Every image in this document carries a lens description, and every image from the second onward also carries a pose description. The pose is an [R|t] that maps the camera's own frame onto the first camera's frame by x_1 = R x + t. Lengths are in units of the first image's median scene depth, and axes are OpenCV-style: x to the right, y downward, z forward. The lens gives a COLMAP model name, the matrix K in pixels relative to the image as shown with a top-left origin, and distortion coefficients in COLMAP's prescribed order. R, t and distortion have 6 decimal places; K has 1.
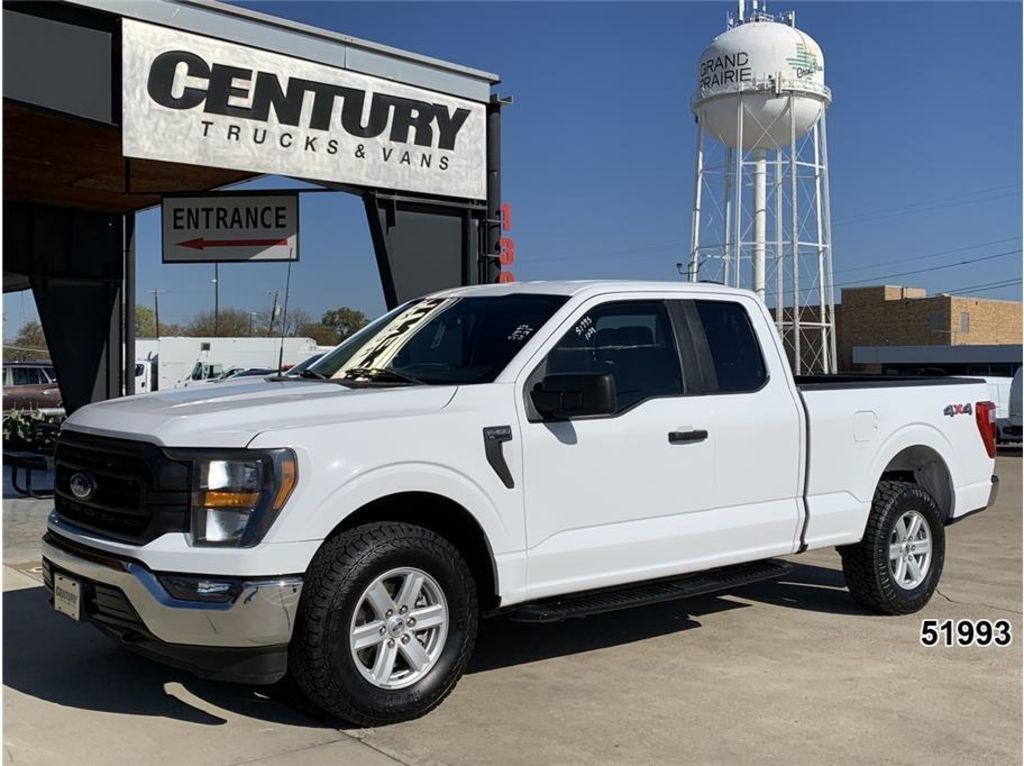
lens RADIAL K [[1136.4, 0, 510.0], [0, 1136.4, 378.9], [0, 0, 1]] dist [0.011499, -0.021162]
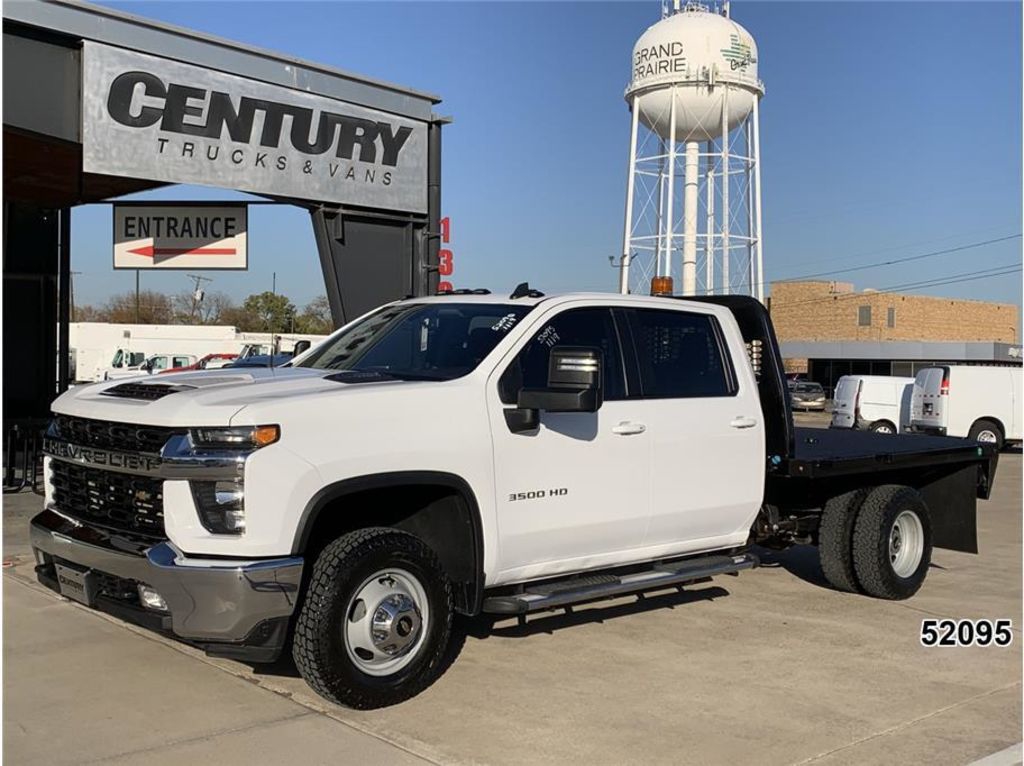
lens RADIAL K [[1160.4, 0, 512.3], [0, 1160.4, 382.4], [0, 0, 1]] dist [0.026102, -0.040619]
pose [[0.997842, 0.012221, 0.064514, -0.009563], [-0.013080, 0.999831, 0.012905, -0.017203], [-0.064345, -0.013721, 0.997833, -0.085864]]
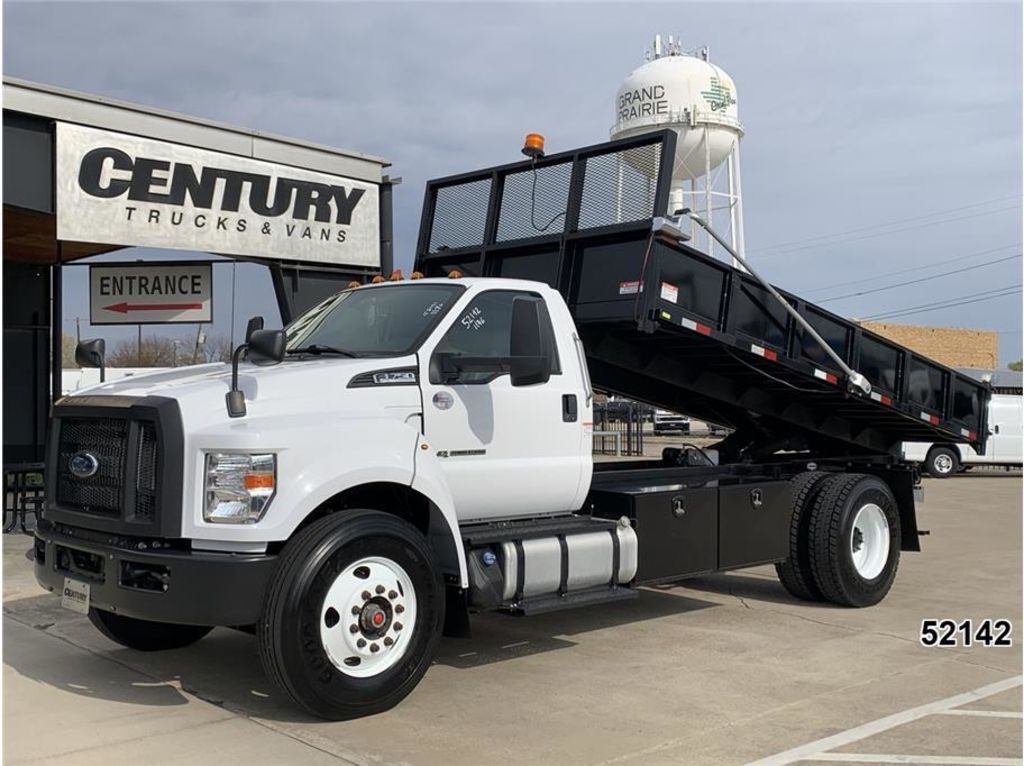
lens RADIAL K [[1132.5, 0, 513.0], [0, 1132.5, 380.2], [0, 0, 1]] dist [0.028120, -0.054658]
pose [[0.997867, -0.006562, 0.064949, 0.041506], [0.007775, 0.999800, -0.018434, -0.022681], [-0.064816, 0.018899, 0.997718, -0.158153]]
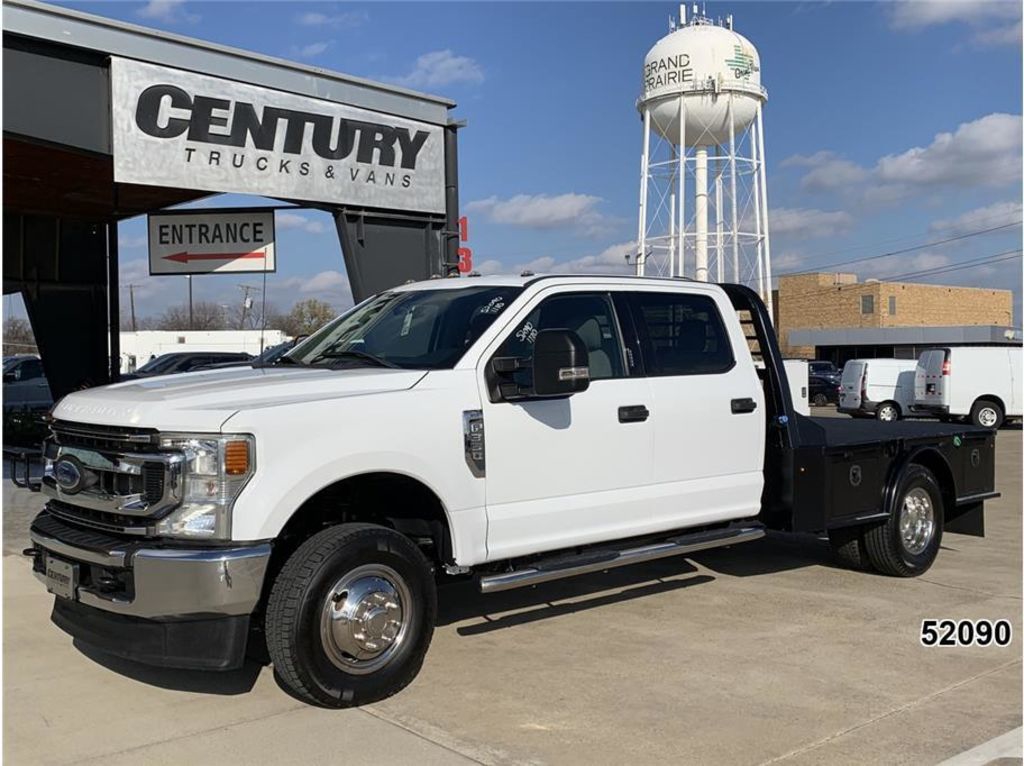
lens RADIAL K [[1073.7, 0, 509.7], [0, 1073.7, 381.7], [0, 0, 1]] dist [0.013352, -0.019649]
pose [[0.999227, -0.015235, 0.036238, 0.001675], [0.014601, 0.999737, 0.017674, -0.012822], [-0.036498, -0.017131, 0.999187, -0.049285]]
